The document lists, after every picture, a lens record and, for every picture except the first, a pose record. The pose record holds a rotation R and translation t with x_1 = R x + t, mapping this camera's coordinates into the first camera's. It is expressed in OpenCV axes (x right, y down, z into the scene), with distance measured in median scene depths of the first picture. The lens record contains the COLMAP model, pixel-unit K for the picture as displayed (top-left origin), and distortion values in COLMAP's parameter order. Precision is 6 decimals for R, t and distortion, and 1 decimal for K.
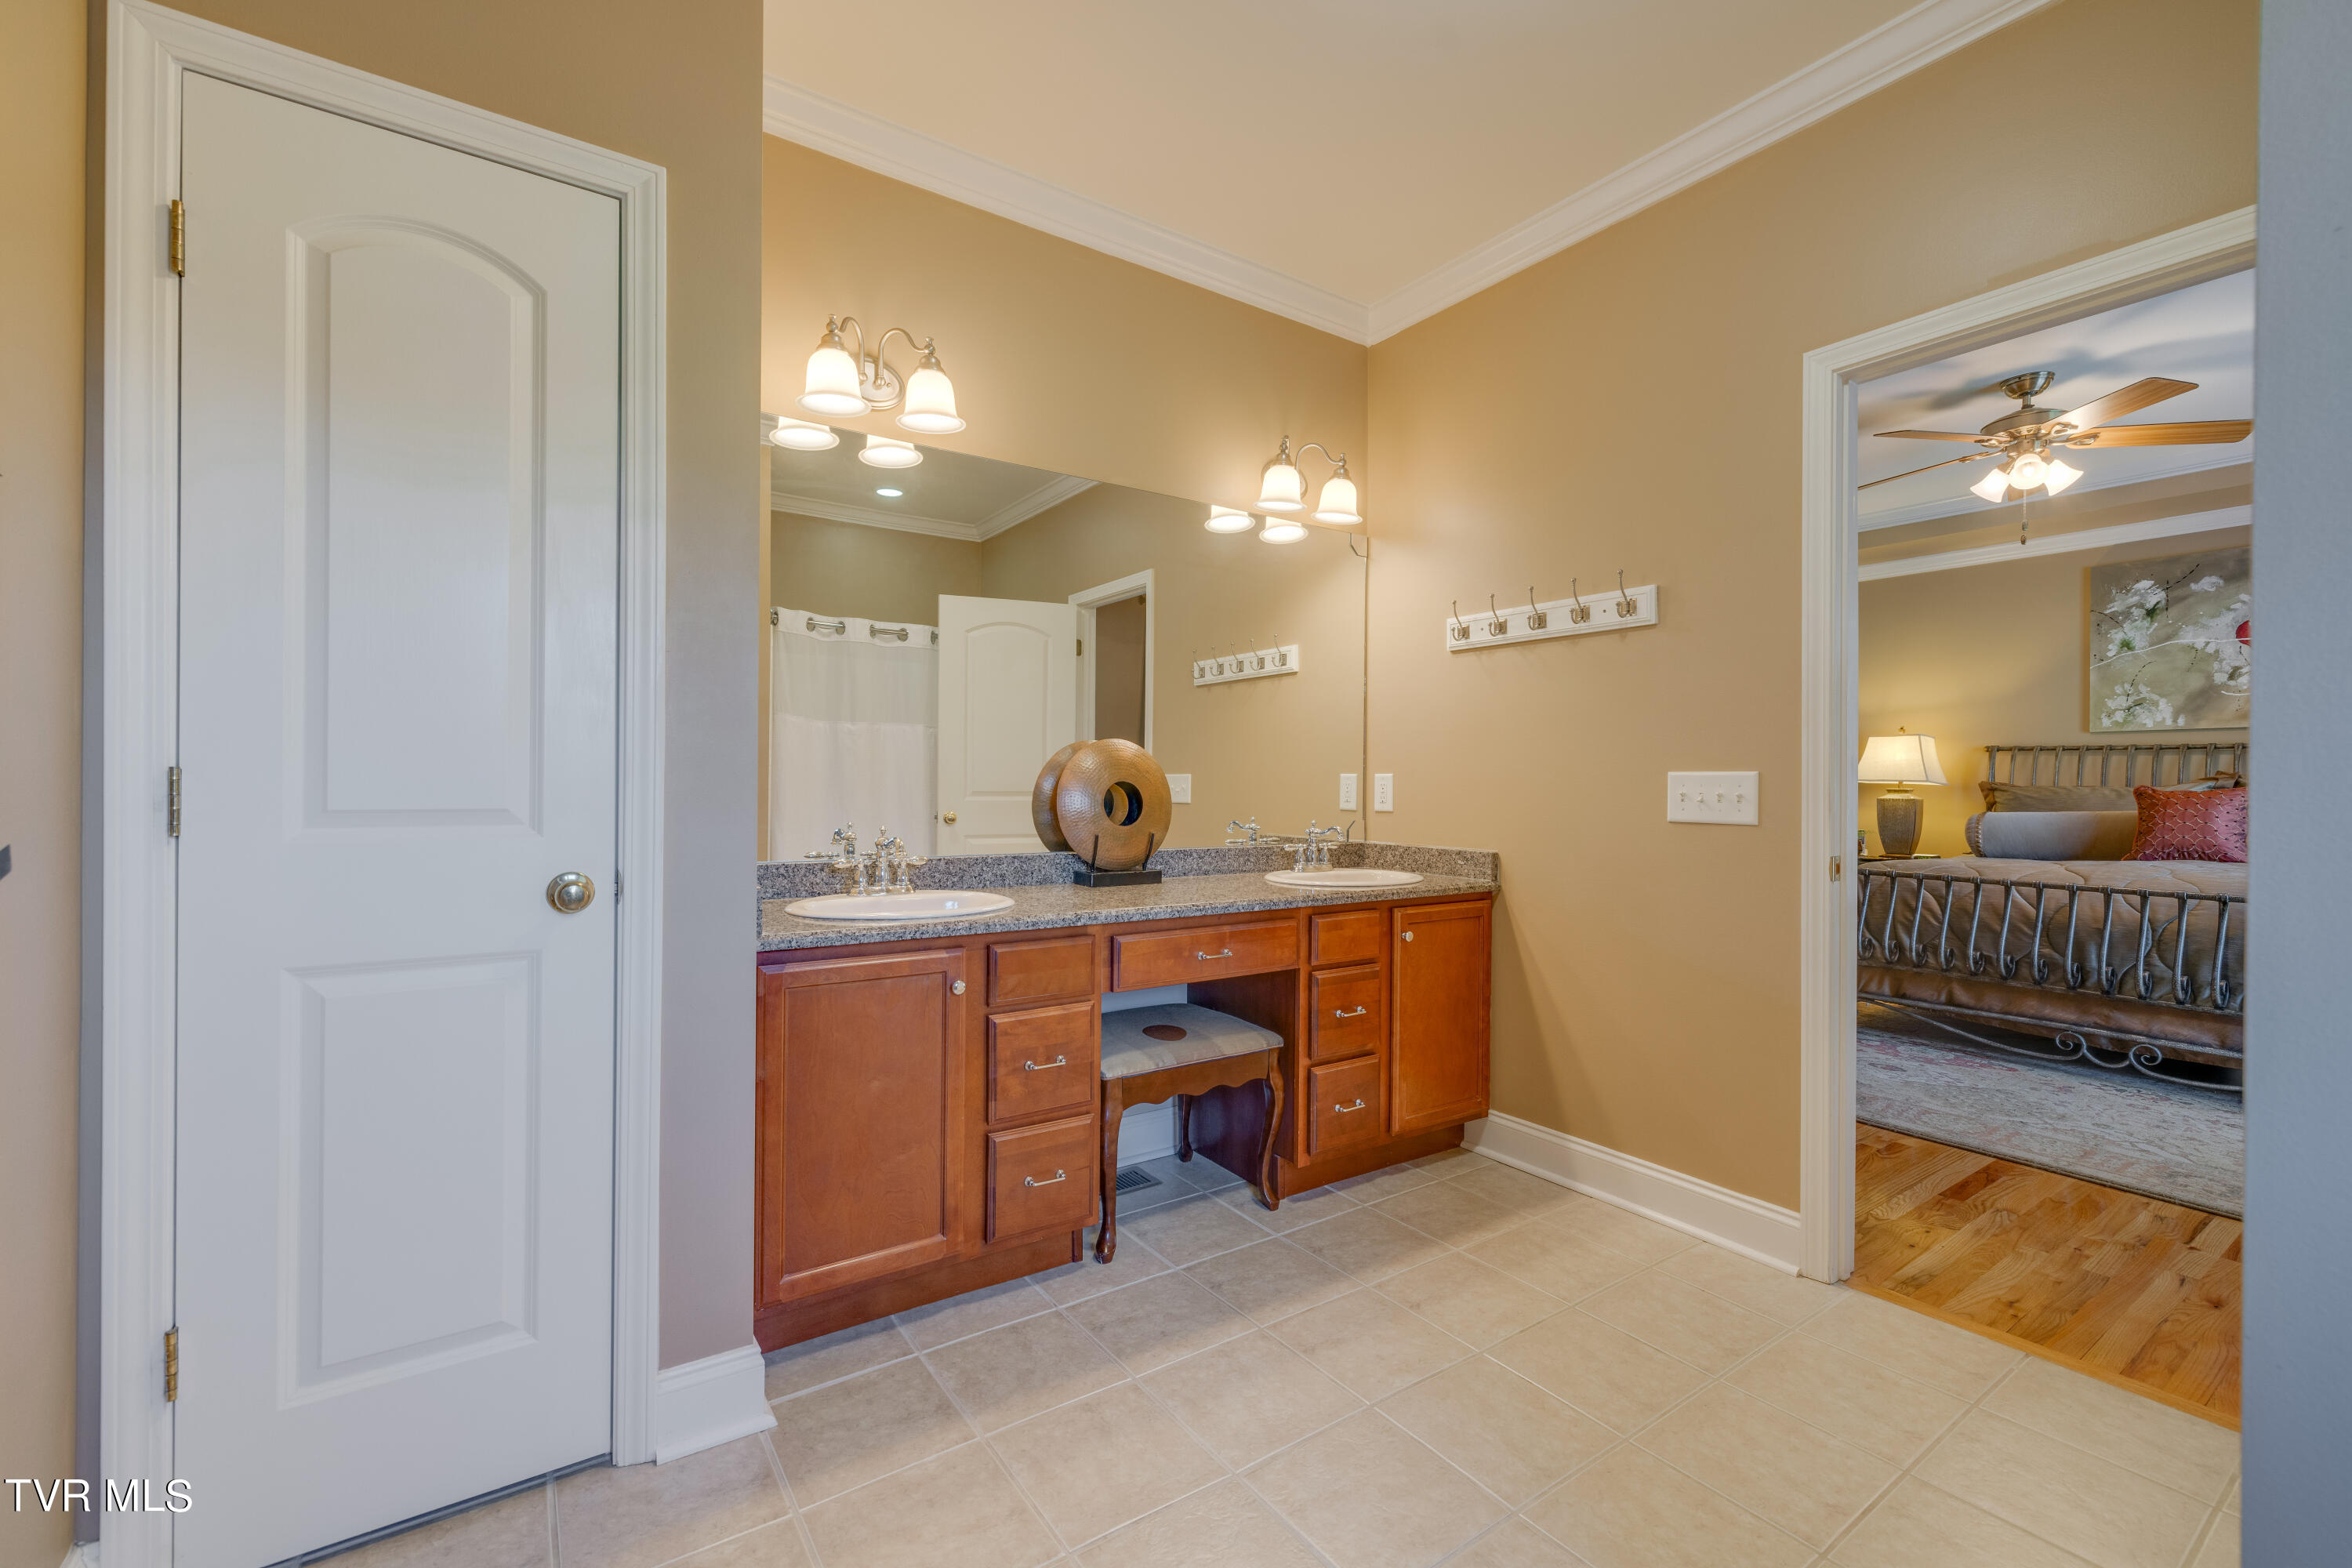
lens RADIAL K [[980.1, 0, 1176.0], [0, 980.1, 784.0], [0, 0, 1]] dist [-0.001686, 0.000231]
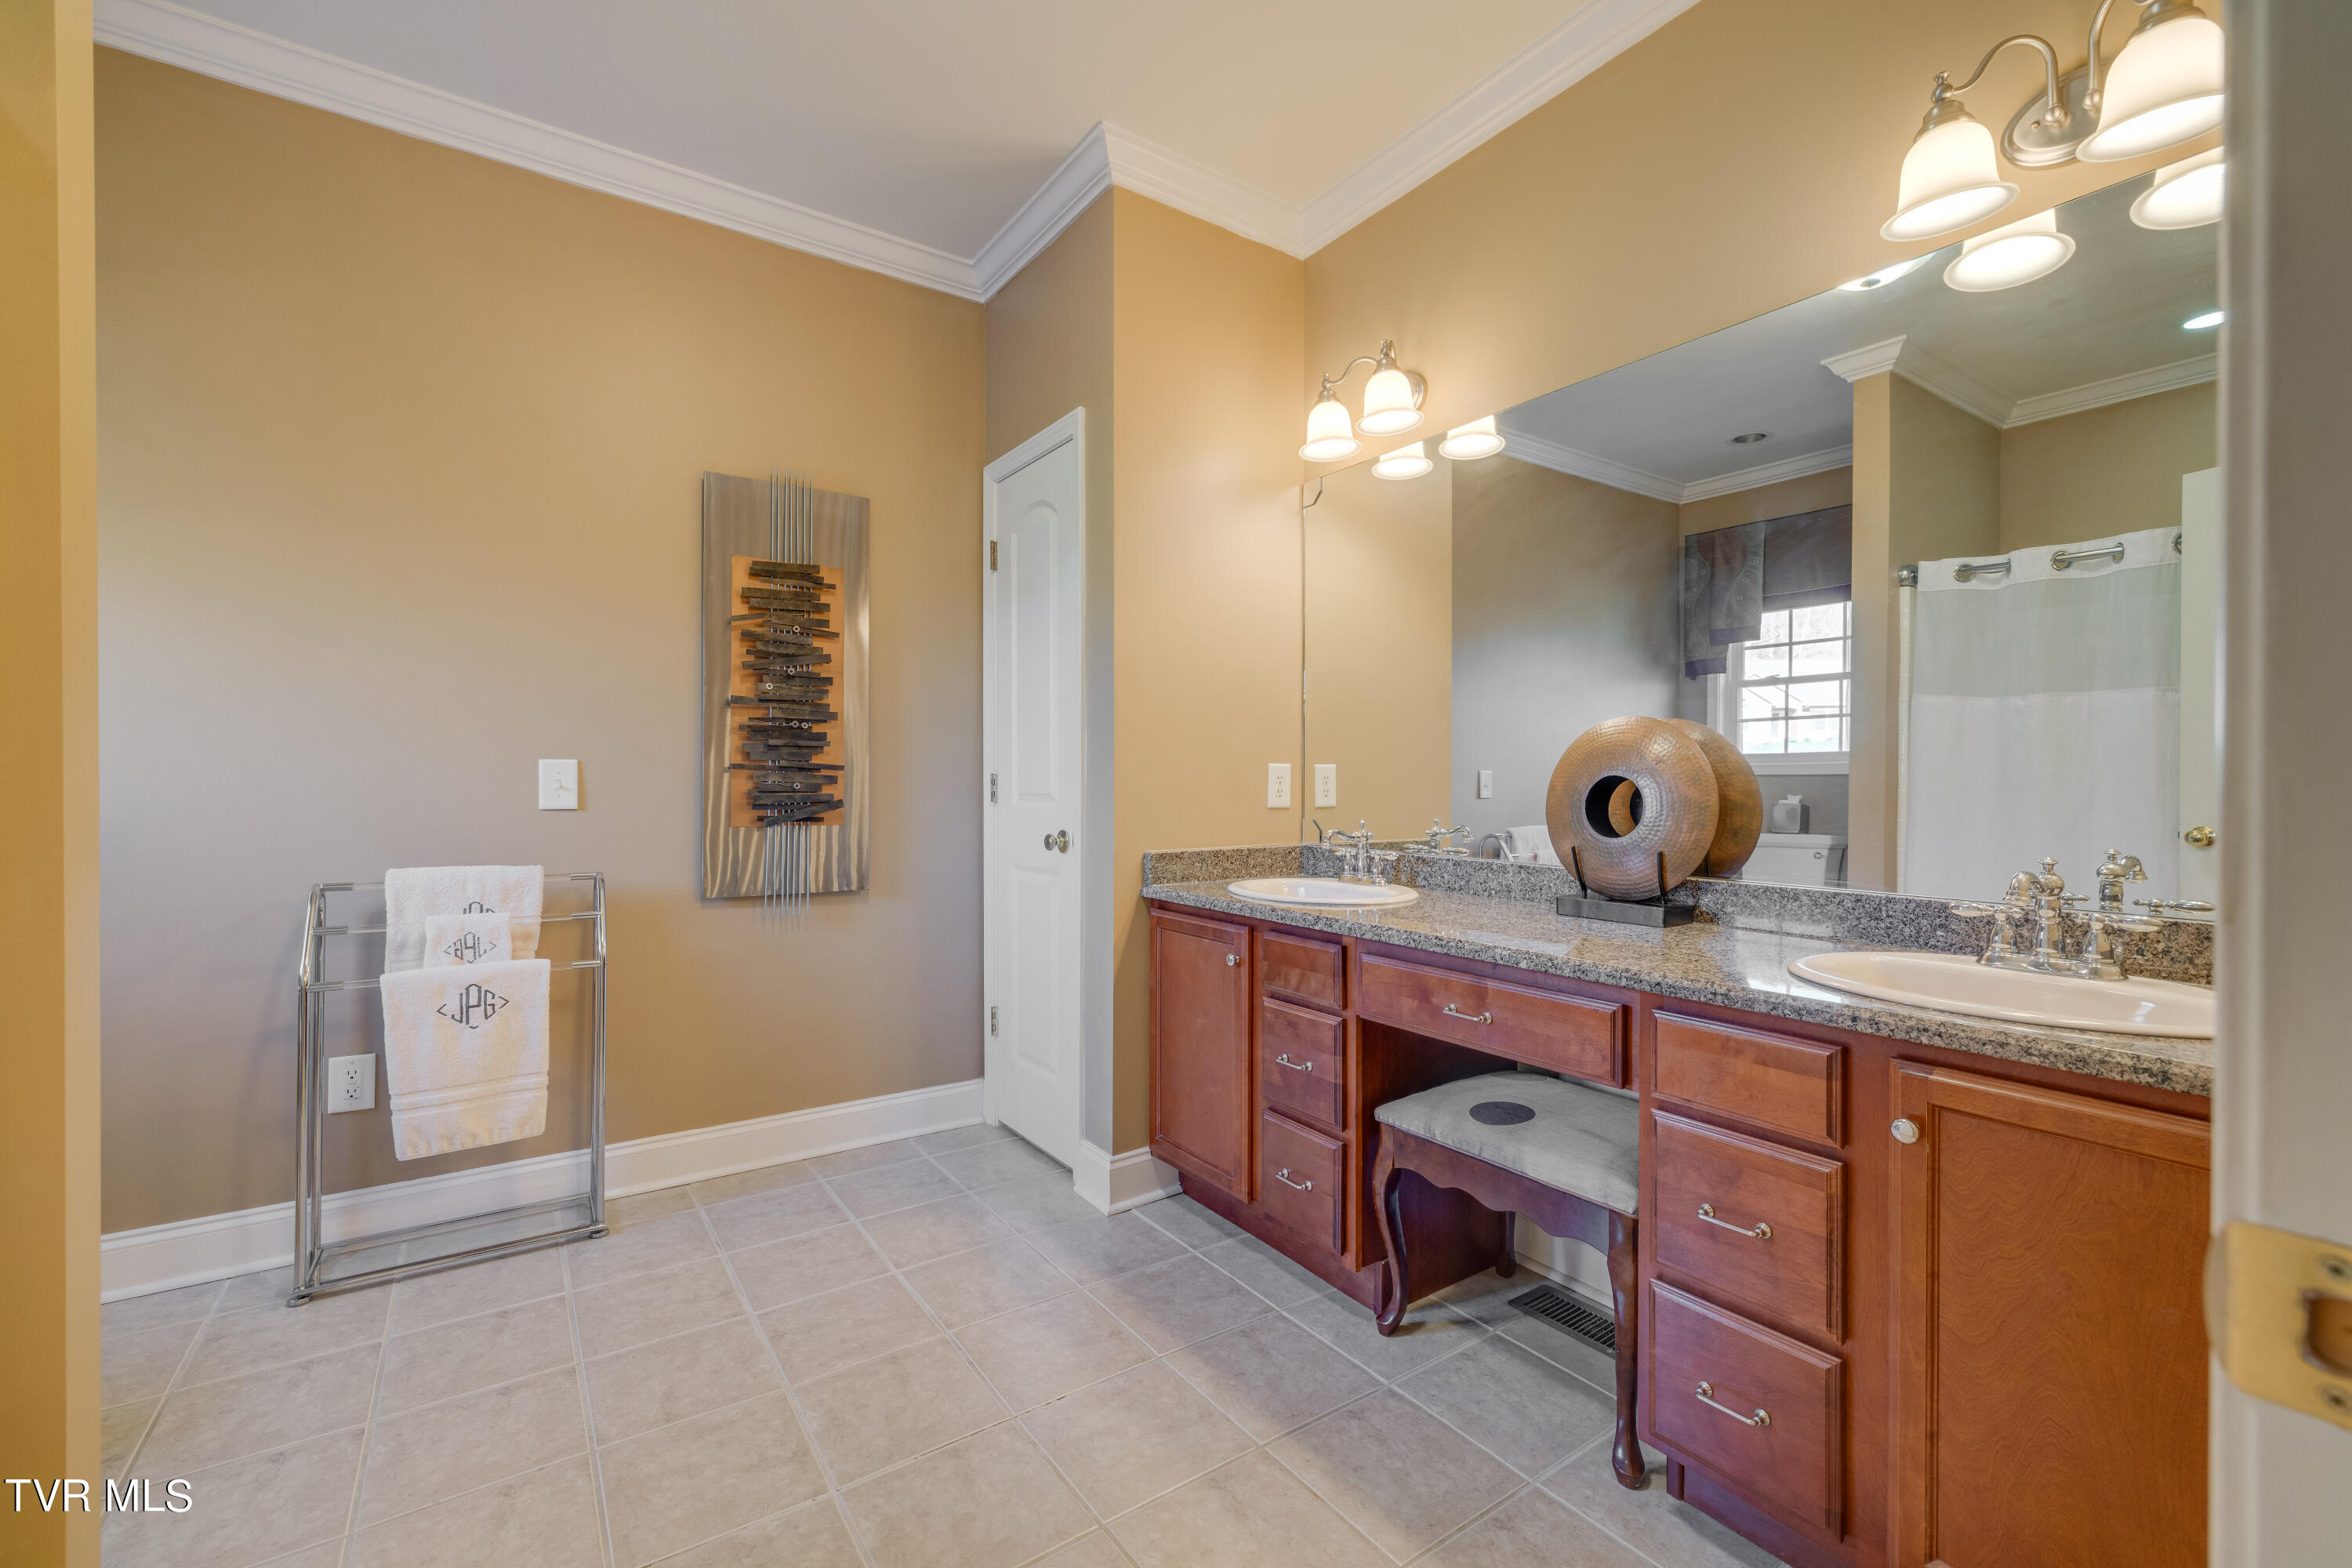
lens RADIAL K [[980.1, 0, 1176.0], [0, 980.1, 784.0], [0, 0, 1]] dist [-0.001686, 0.000231]
pose [[0.001618, -0.004670, -0.999988, 0.888331], [-0.000096, 0.999989, -0.004670, 0.009327], [0.999999, 0.000104, 0.001618, 0.913467]]
